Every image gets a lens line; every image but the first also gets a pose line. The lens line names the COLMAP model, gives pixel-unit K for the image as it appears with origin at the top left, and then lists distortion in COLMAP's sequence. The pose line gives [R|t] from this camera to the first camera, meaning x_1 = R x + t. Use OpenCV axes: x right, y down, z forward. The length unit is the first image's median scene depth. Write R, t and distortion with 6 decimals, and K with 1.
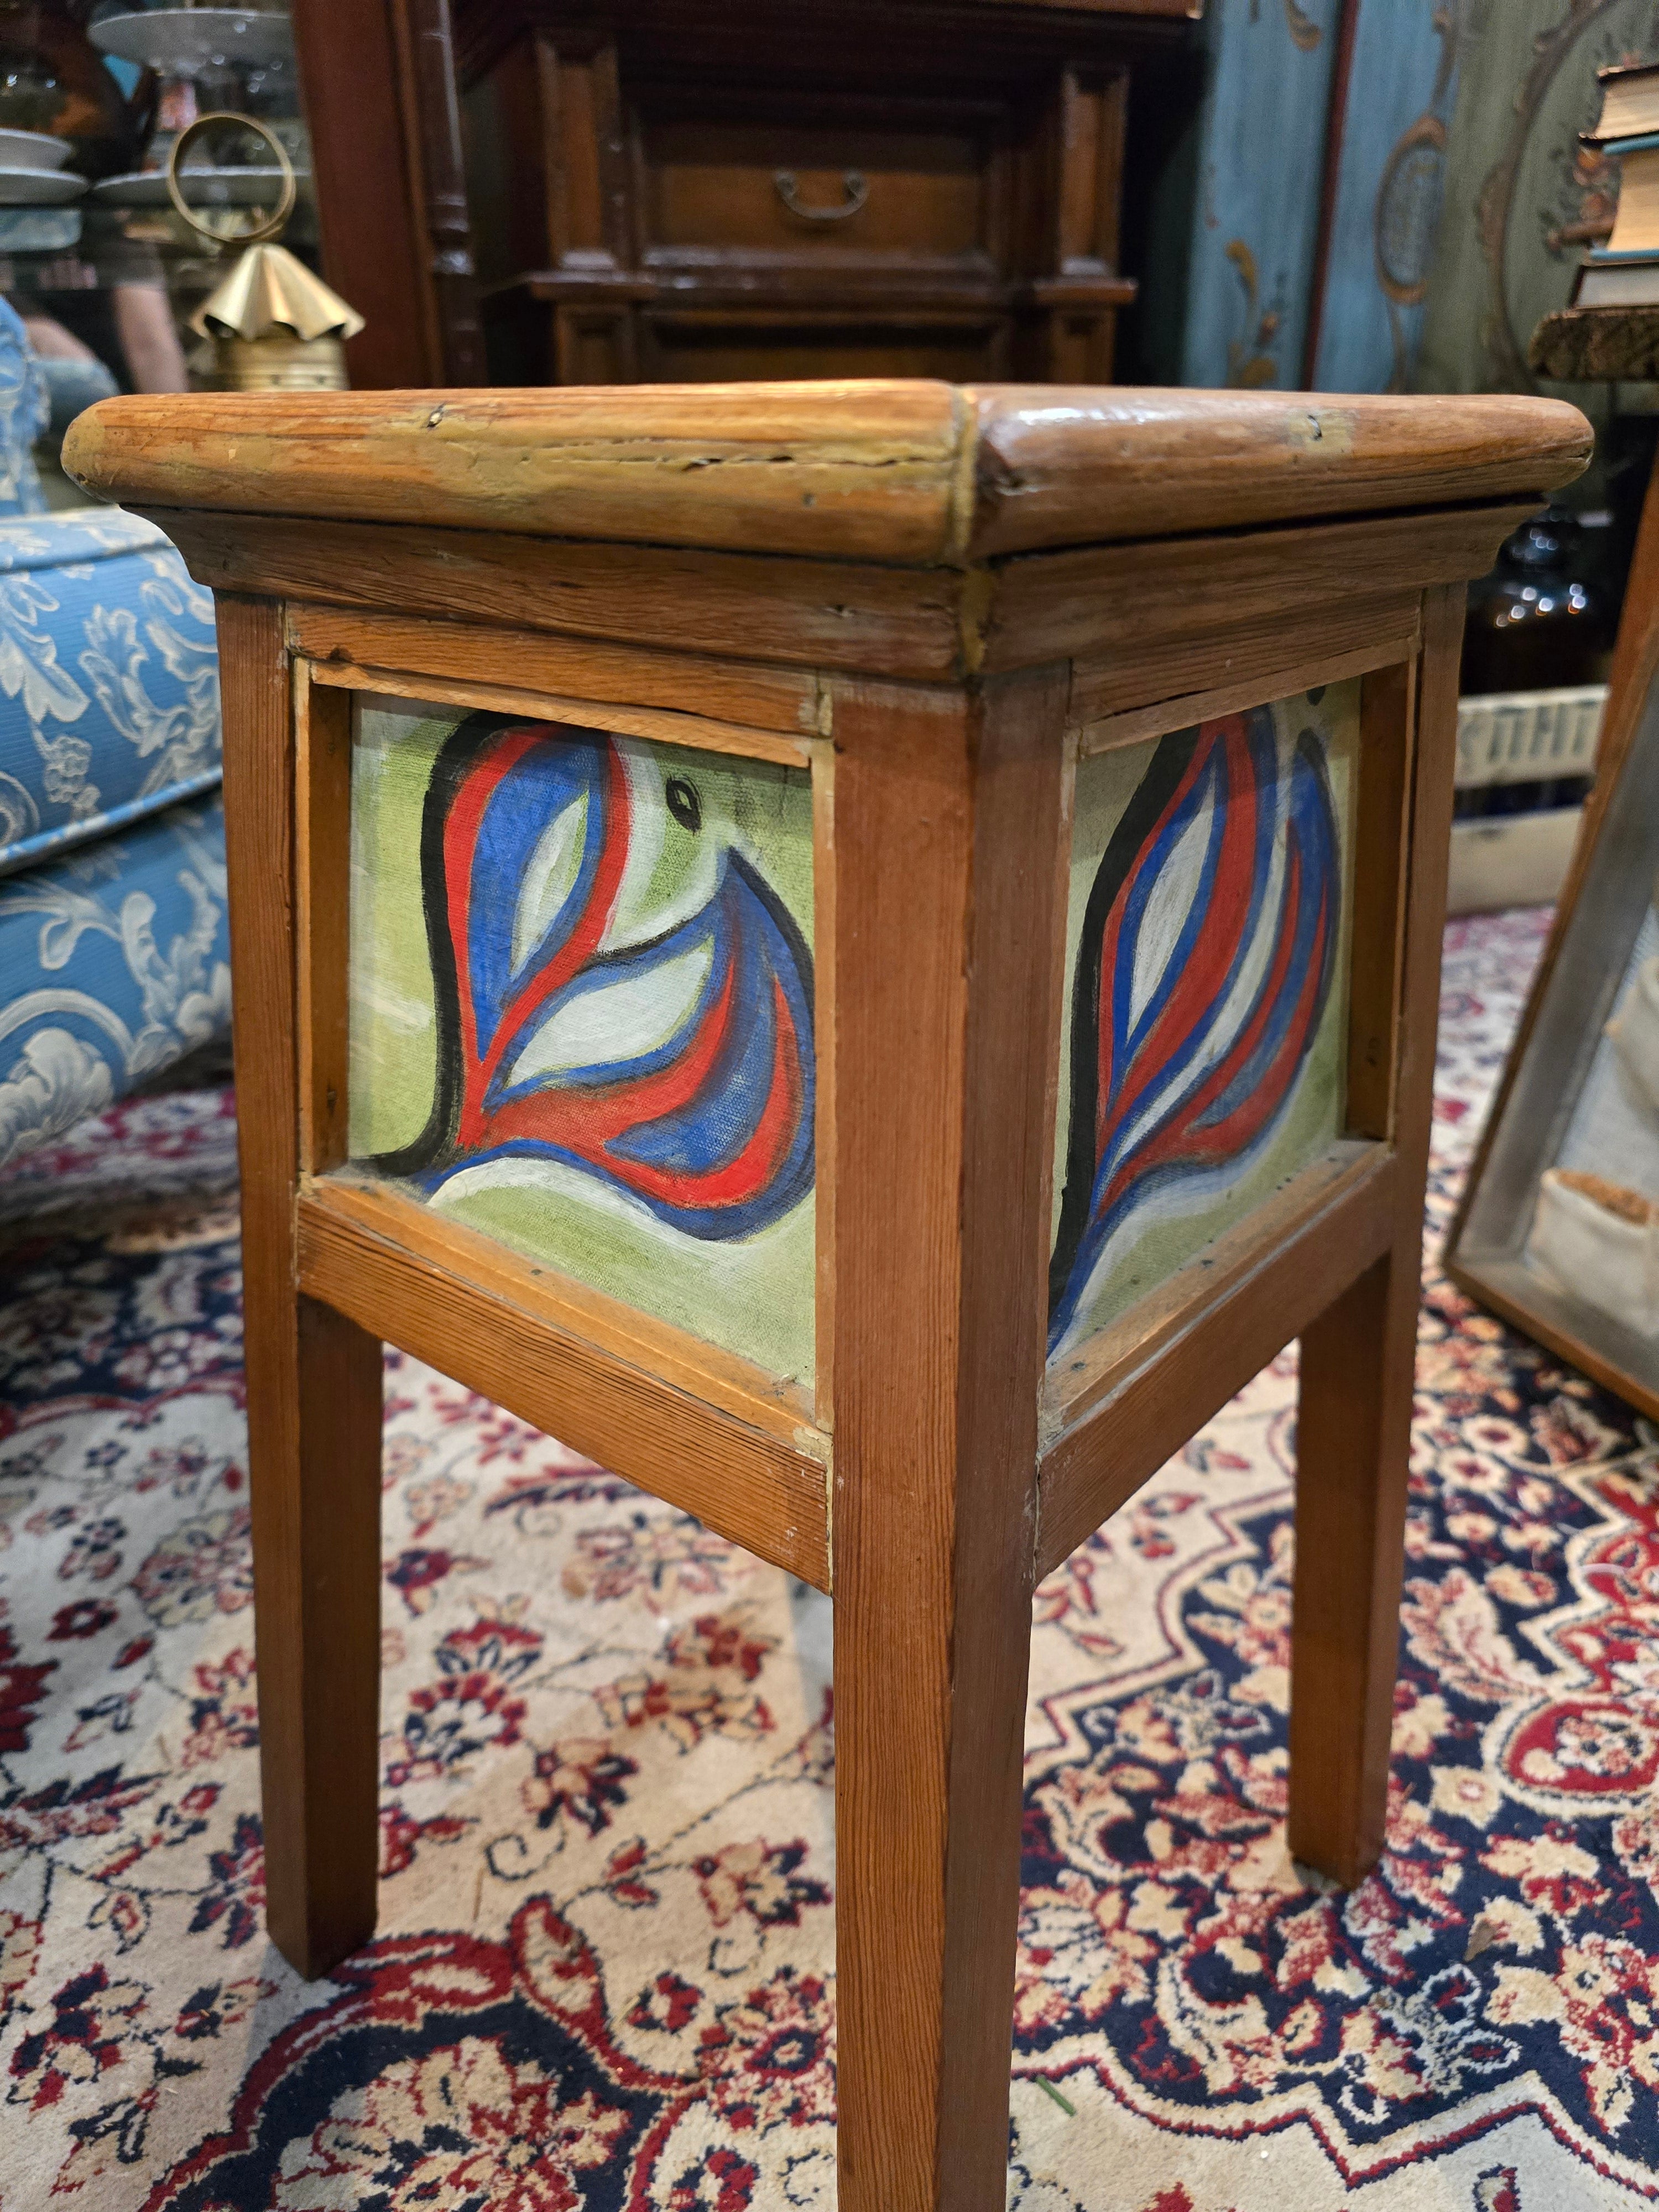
lens RADIAL K [[1526.4, 0, 820.2], [0, 1526.4, 1124.9], [0, 0, 1]] dist [0.008256, -0.018653]
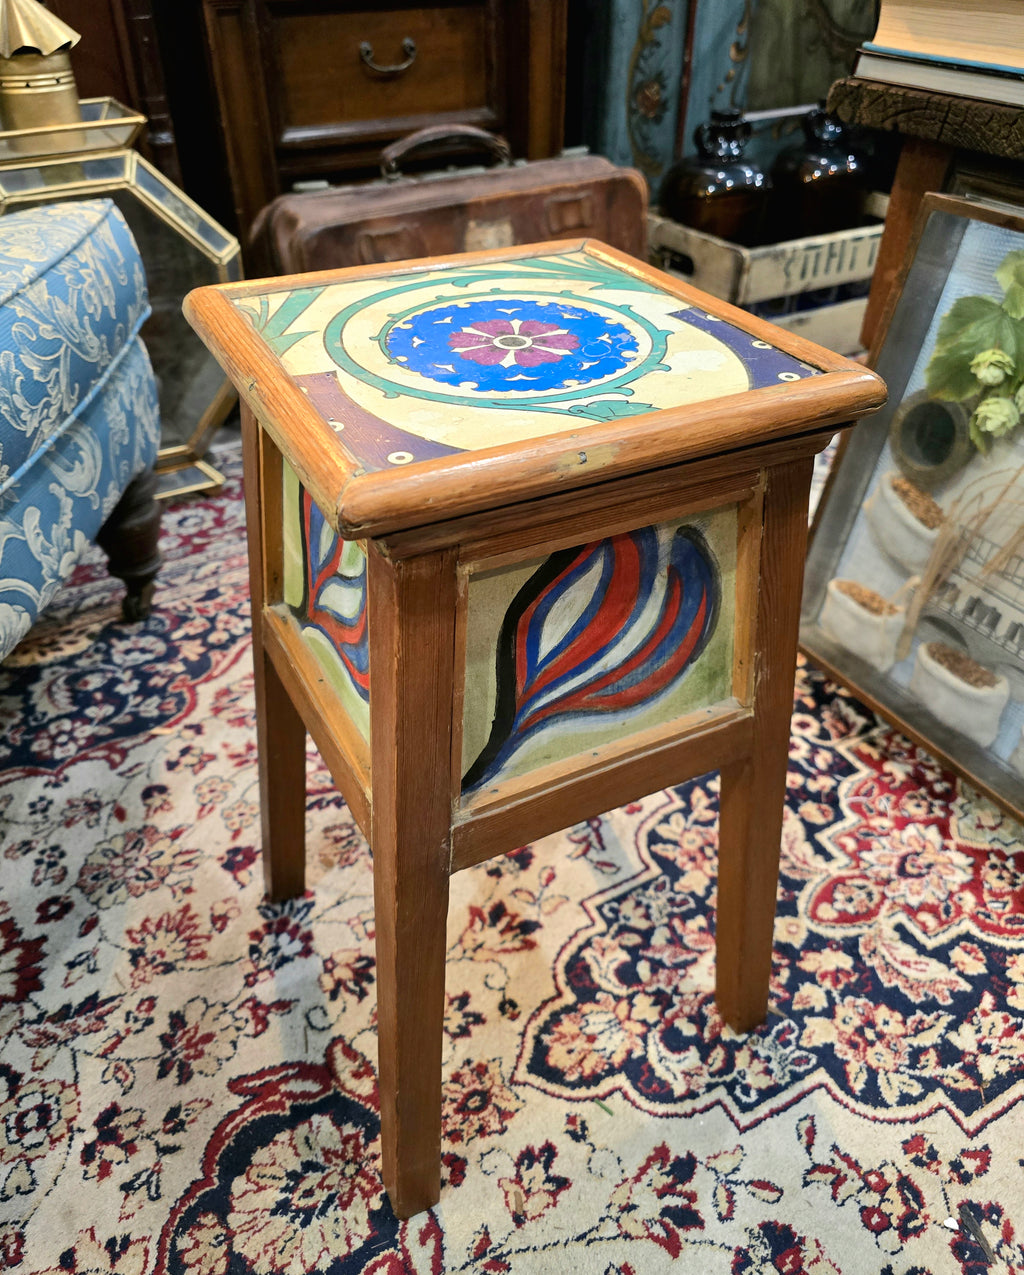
lens RADIAL K [[959.2, 0, 501.0], [0, 959.2, 607.7], [0, 0, 1]] dist [0.022794, -0.031135]
pose [[0.991549, -0.074522, 0.106195, -0.059791], [0.054247, 0.981724, 0.182413, -0.227939], [-0.117848, -0.175111, 0.977470, -0.124195]]
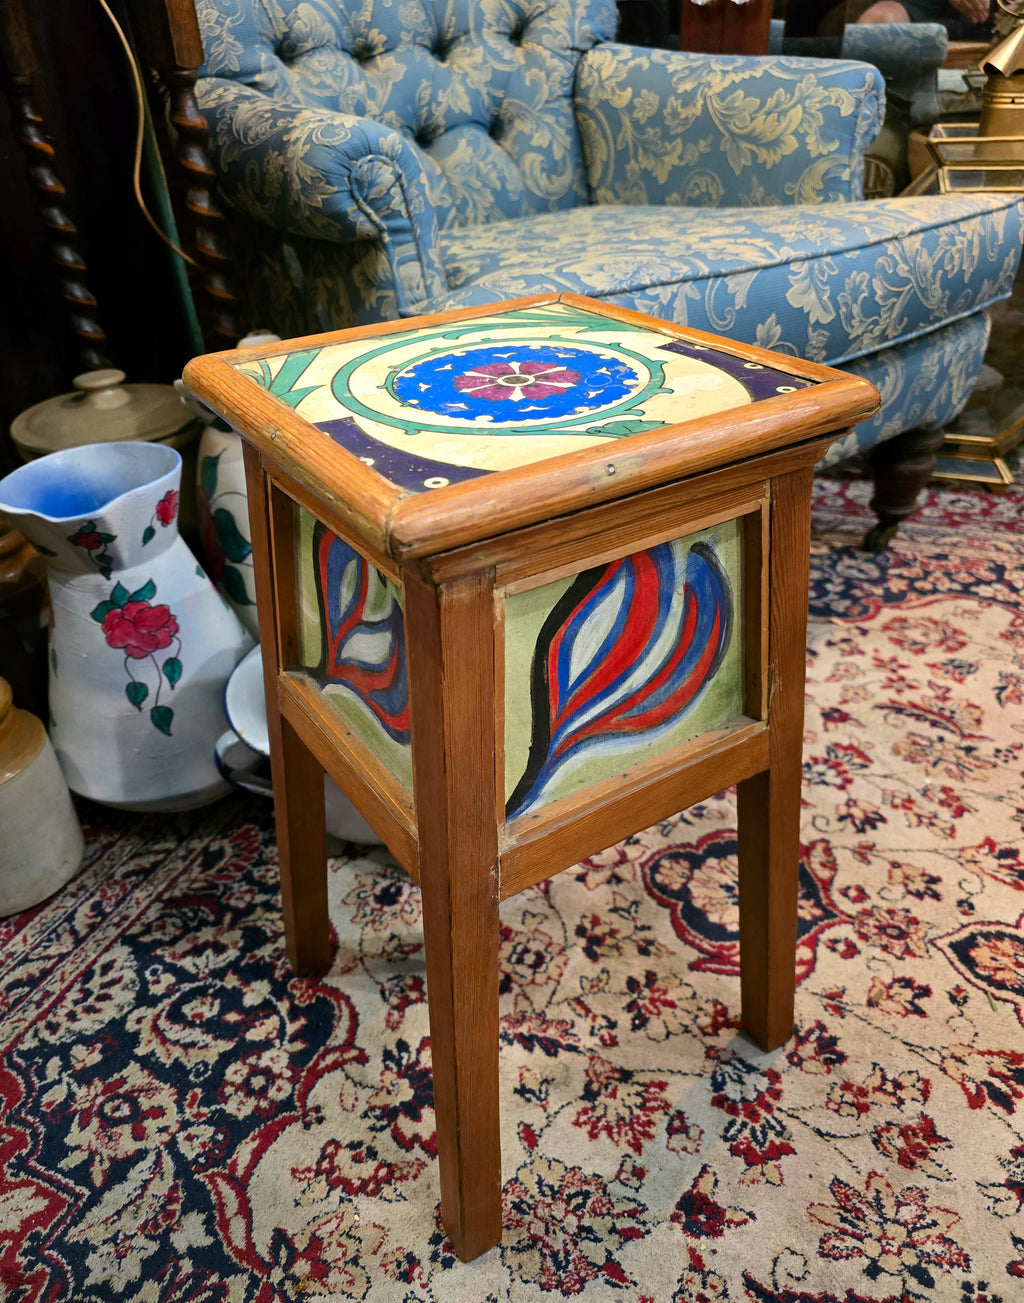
lens RADIAL K [[942.1, 0, 498.9], [0, 942.1, 687.3], [0, 0, 1]] dist [0.027199, -0.033155]
pose [[0.711770, 0.385404, -0.587237, 0.226409], [-0.260088, 0.921212, 0.289349, -0.032921], [0.652486, -0.053216, 0.755930, -0.466013]]
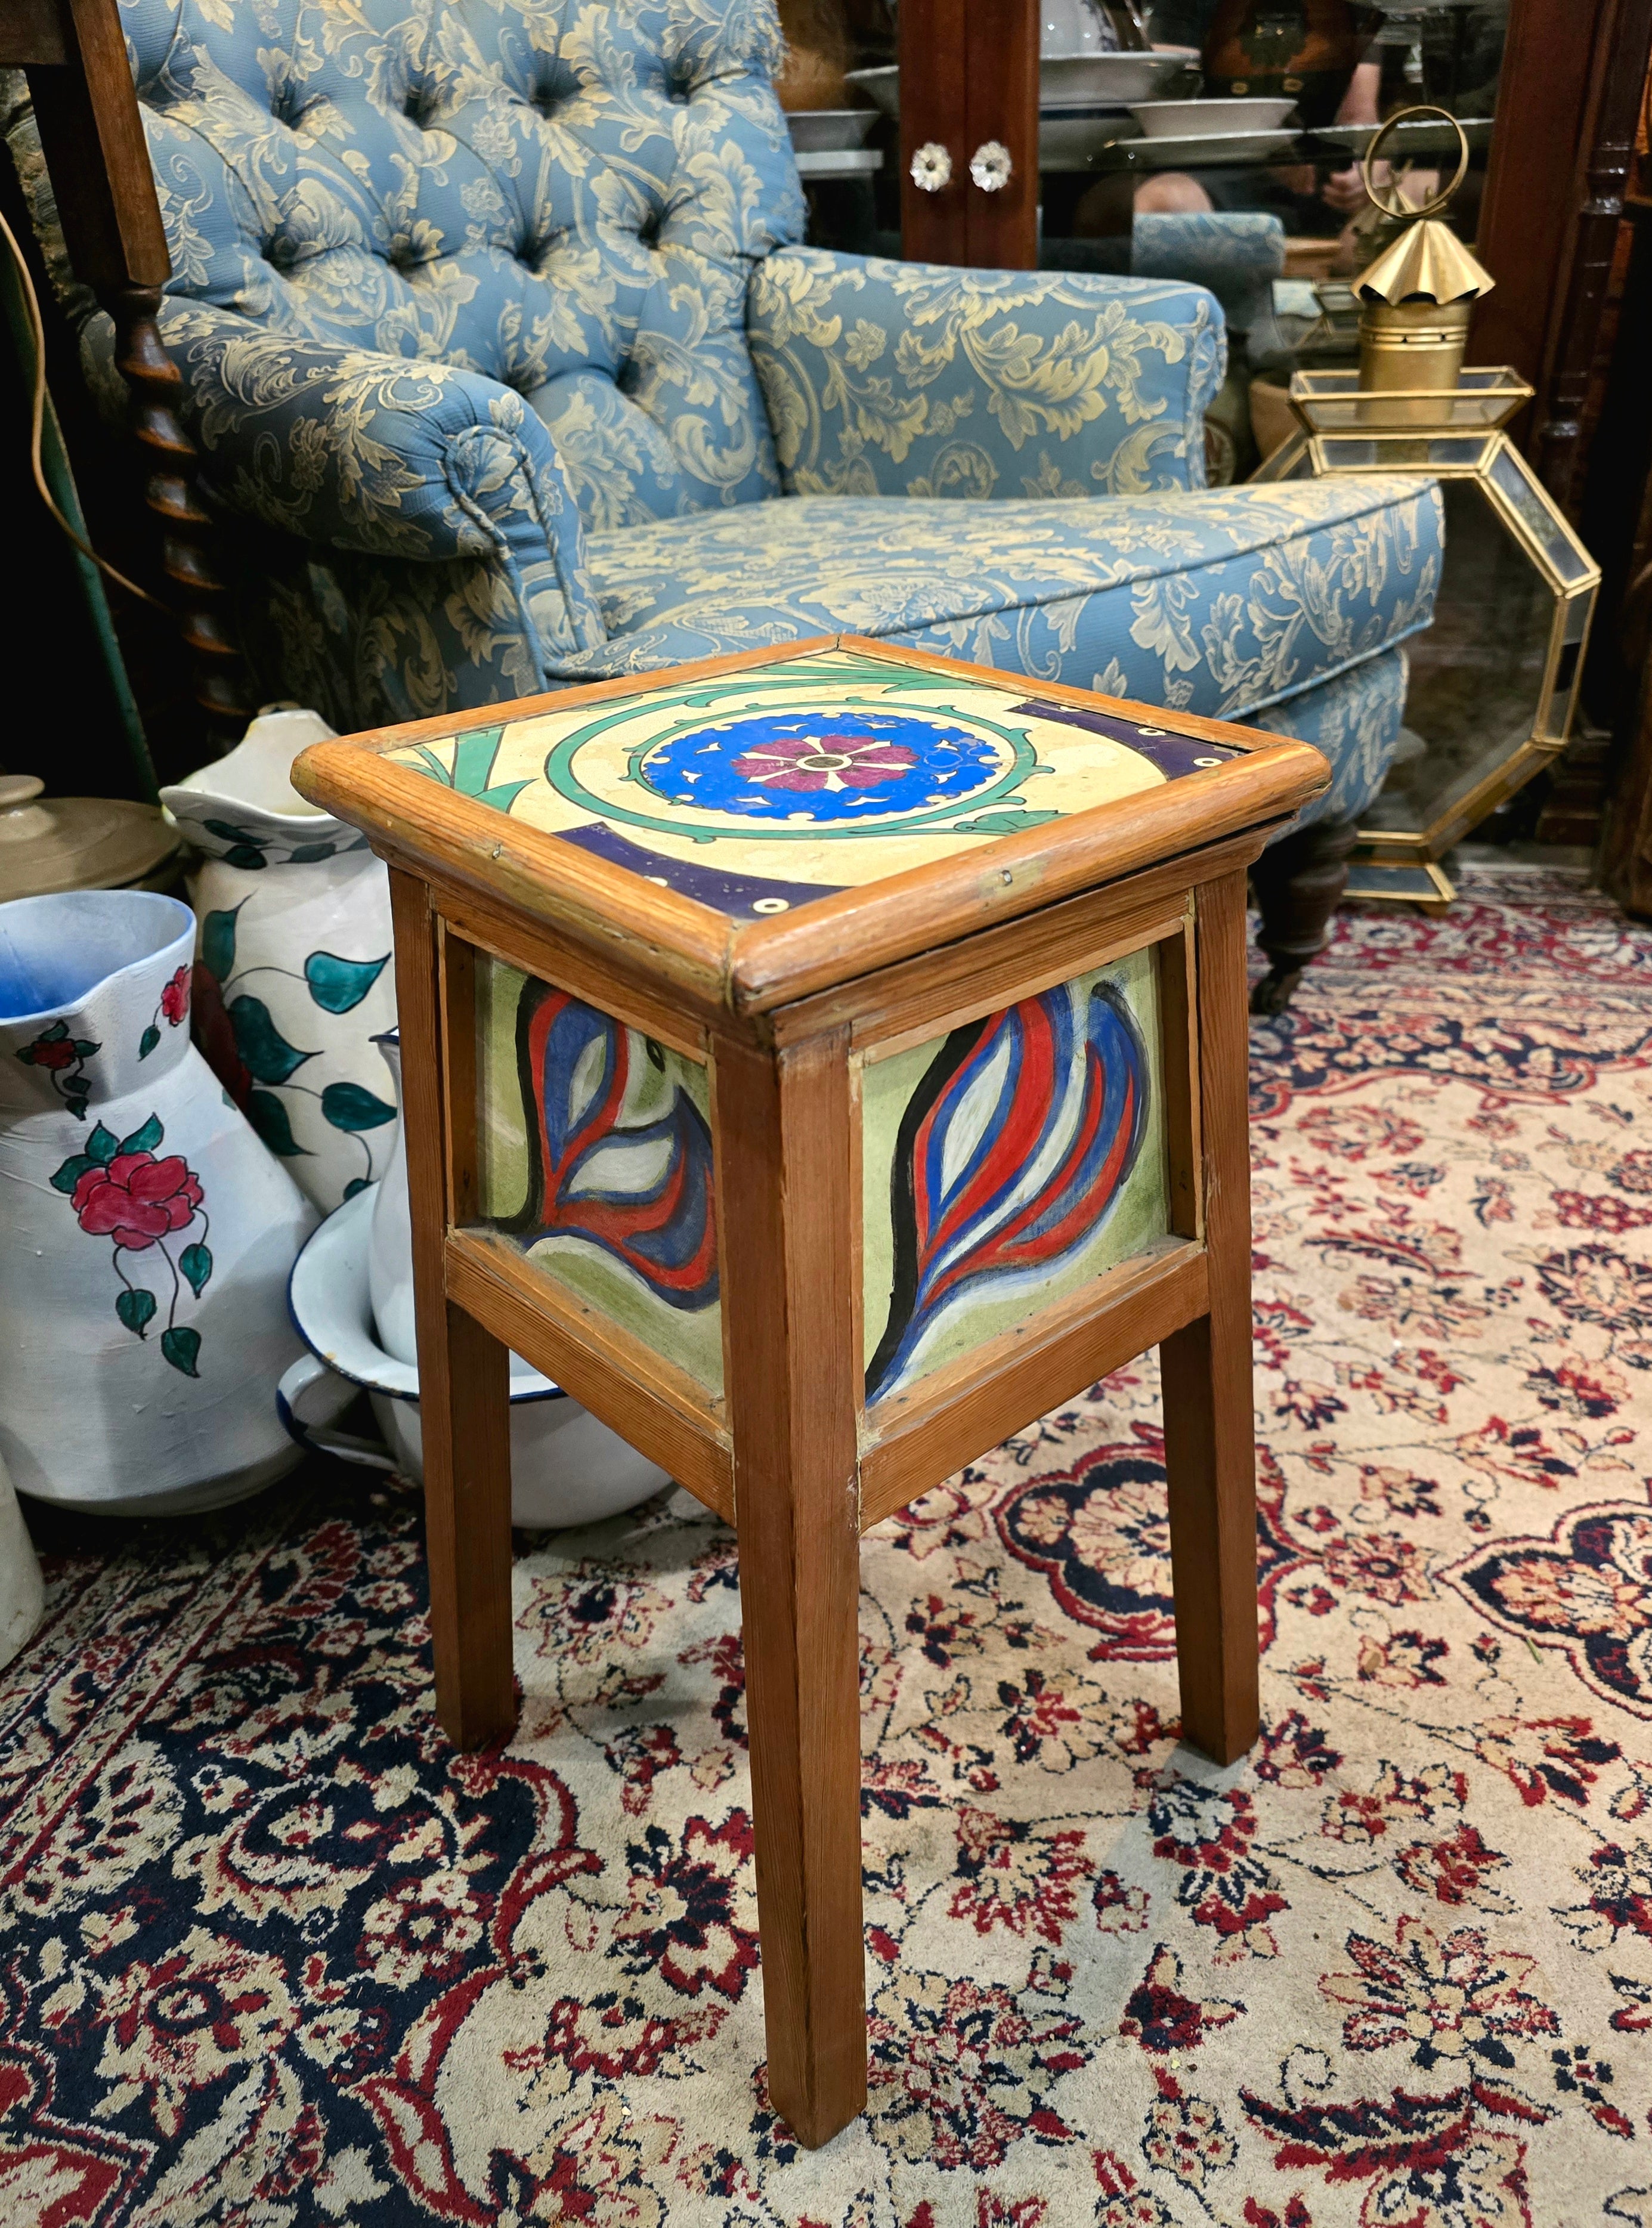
lens RADIAL K [[1624.8, 0, 872.8], [0, 1624.8, 1193.7], [0, 0, 1]] dist [0.043956, -0.052910]
pose [[0.821814, 0.290930, -0.489879, 0.226532], [-0.222902, 0.955447, 0.193485, 0.002491], [0.524343, -0.049813, 0.850049, -0.628022]]
